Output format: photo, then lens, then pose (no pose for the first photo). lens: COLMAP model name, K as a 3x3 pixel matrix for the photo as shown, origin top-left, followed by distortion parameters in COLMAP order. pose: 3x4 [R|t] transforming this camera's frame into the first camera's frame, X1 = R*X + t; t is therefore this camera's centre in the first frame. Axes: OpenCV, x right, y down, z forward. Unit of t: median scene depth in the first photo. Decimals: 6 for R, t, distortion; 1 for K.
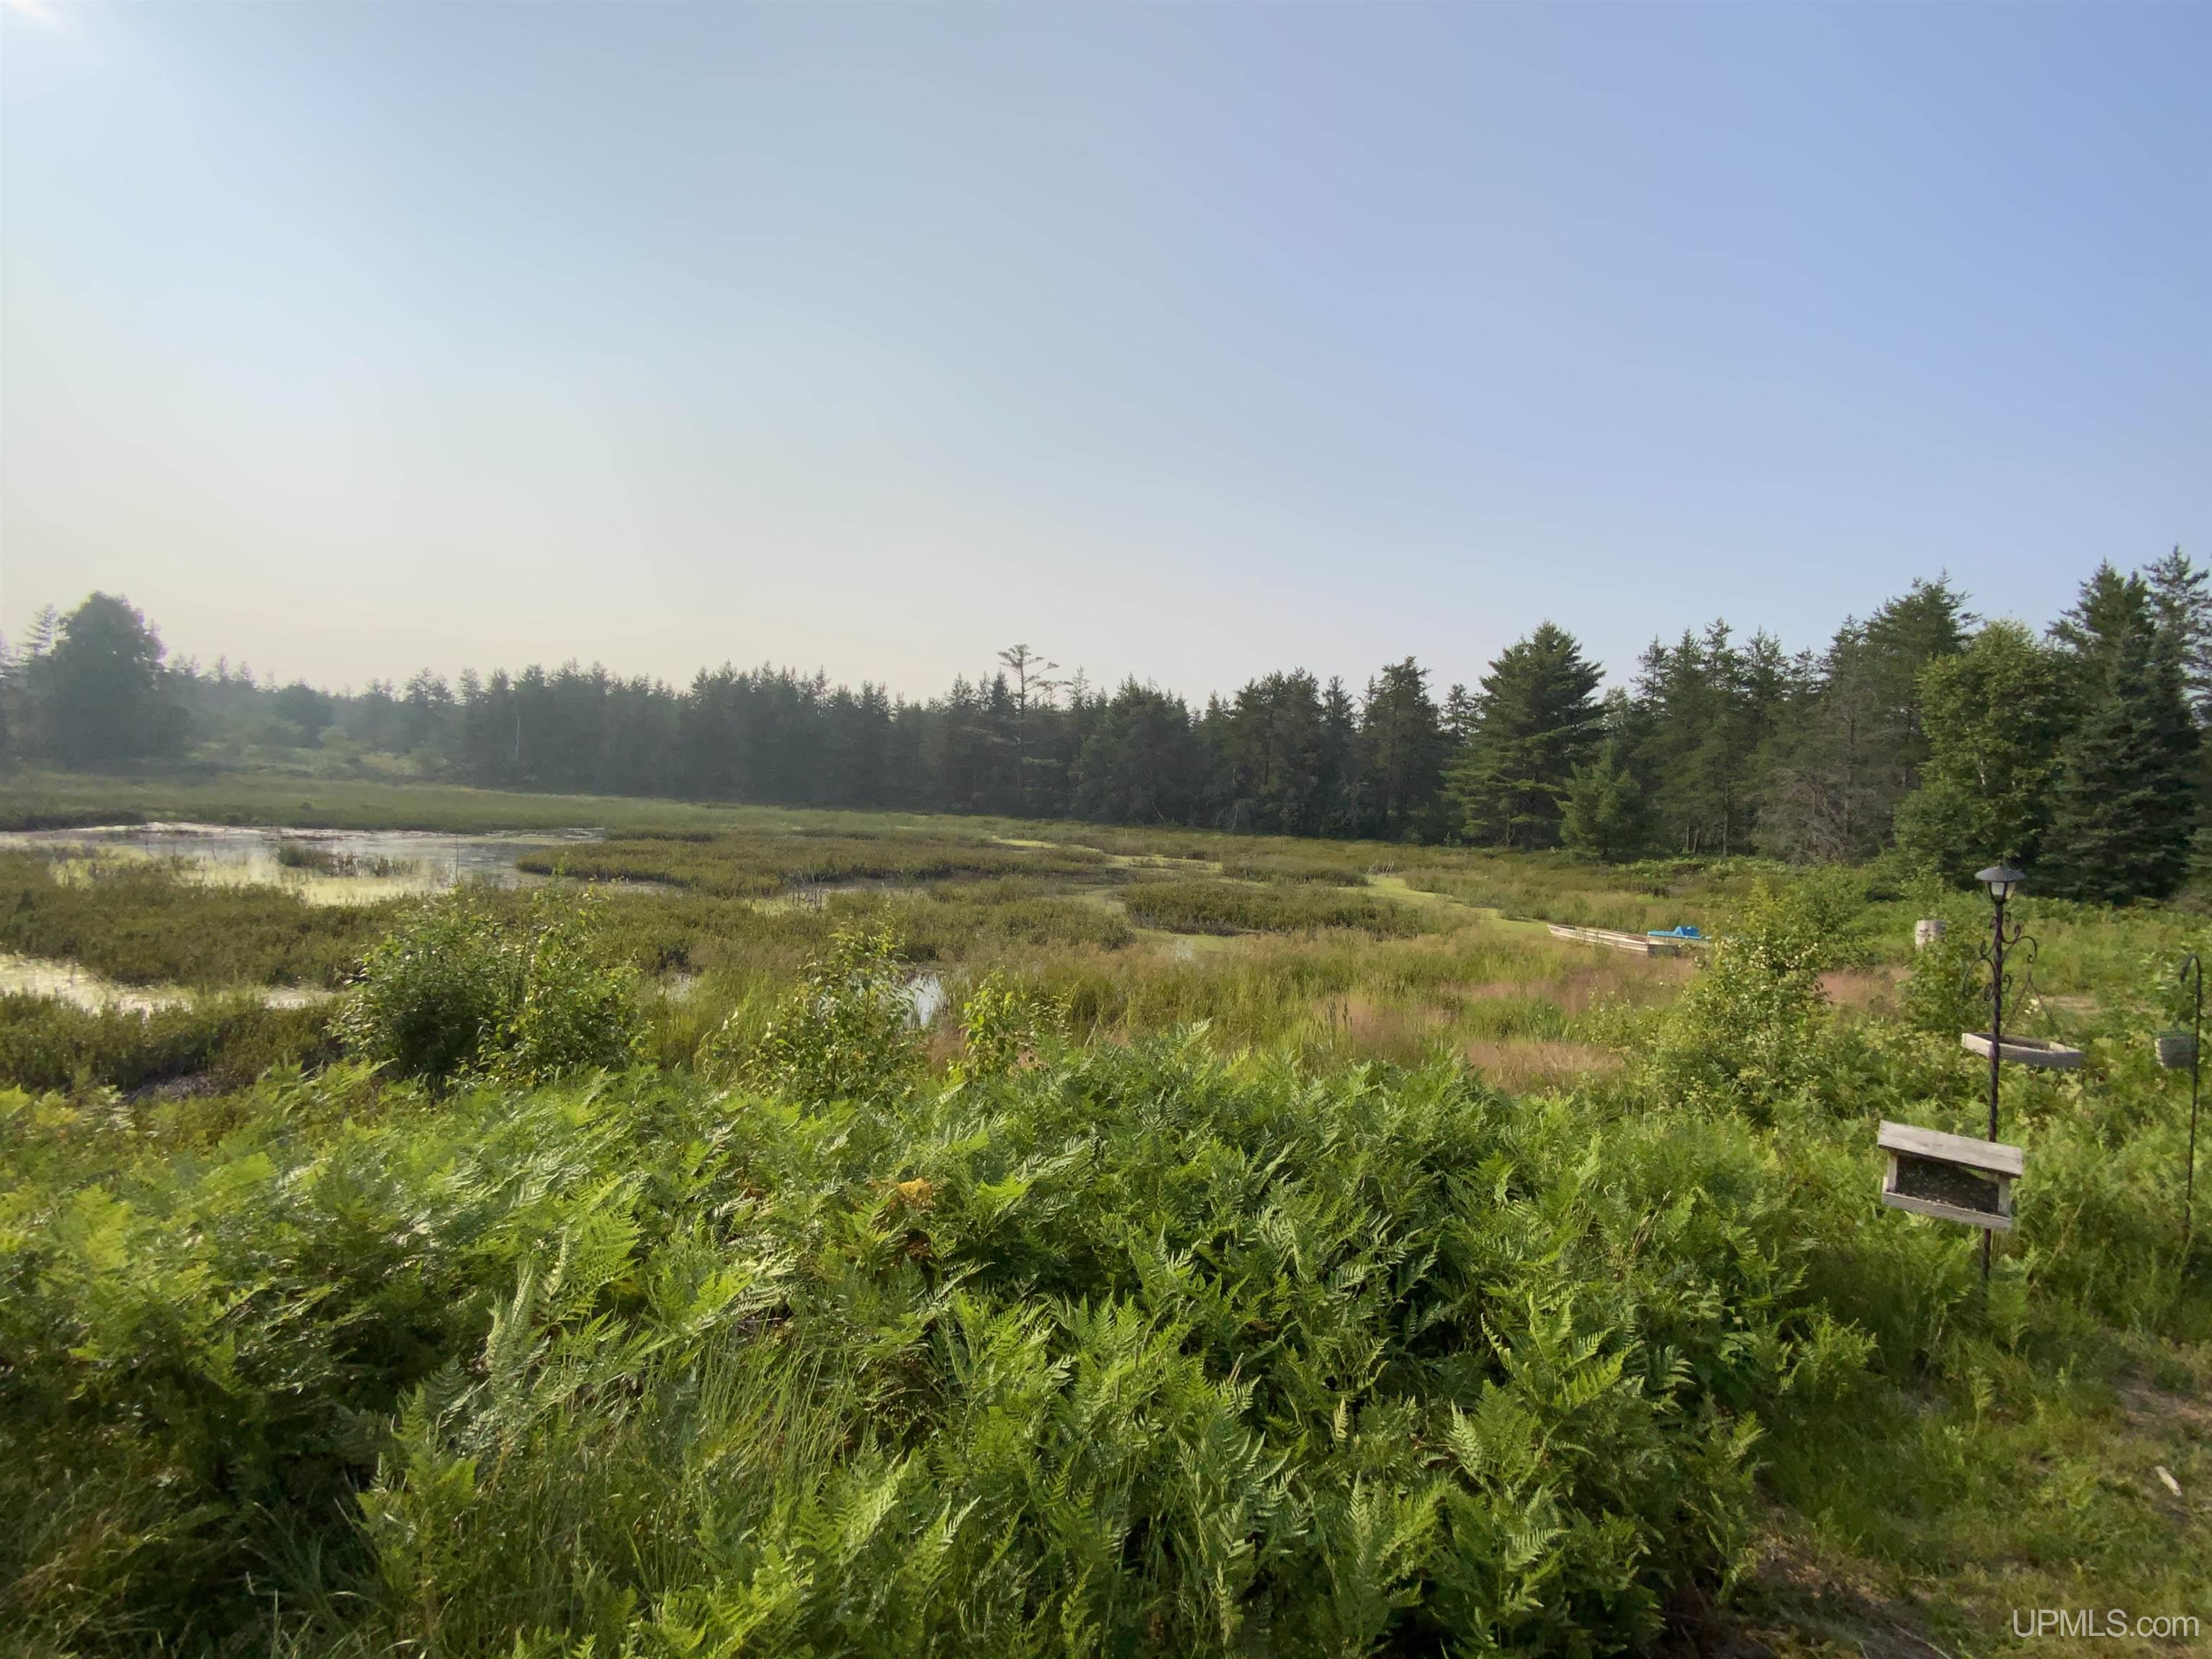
lens RADIAL K [[898.7, 0, 1107.6], [0, 898.7, 836.0], [0, 0, 1]] dist [0.015321, -0.015286]
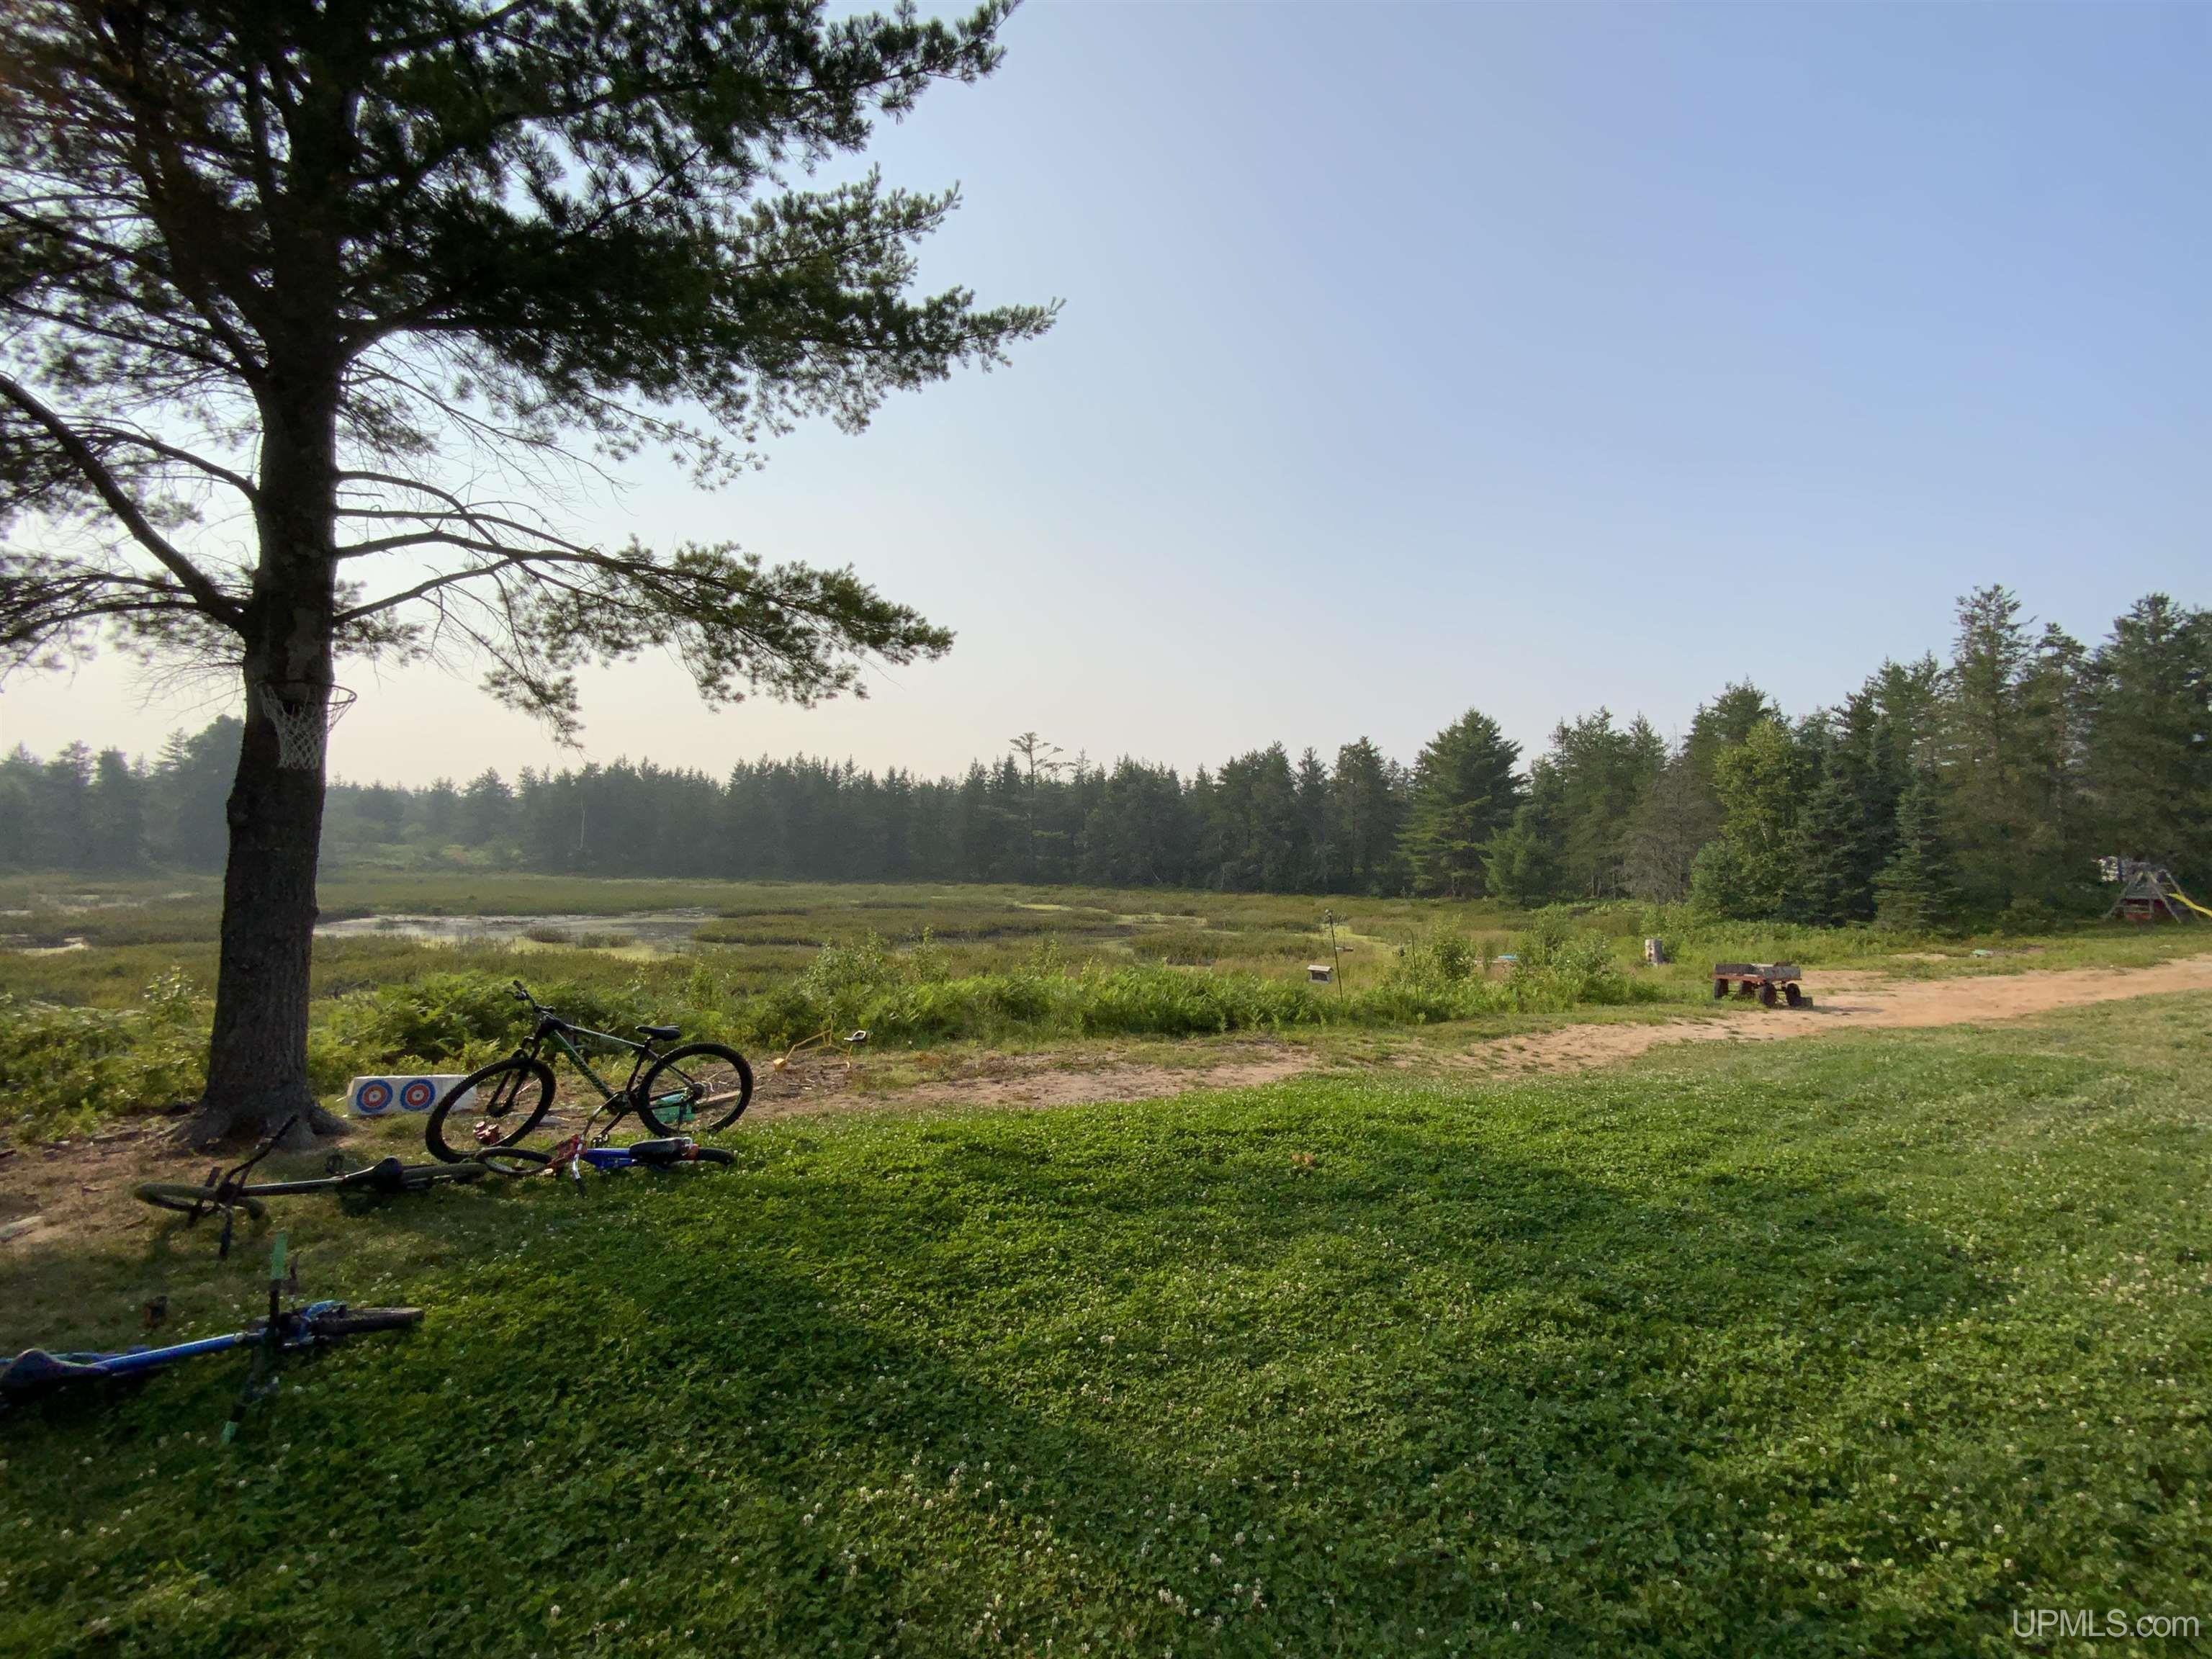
lens RADIAL K [[898.7, 0, 1107.6], [0, 898.7, 836.0], [0, 0, 1]] dist [0.015321, -0.015286]
pose [[0.999444, -0.033077, 0.004173, -0.007160], [0.033282, 0.997218, -0.066700, -0.002720], [-0.001955, 0.066802, 0.997764, -0.139138]]
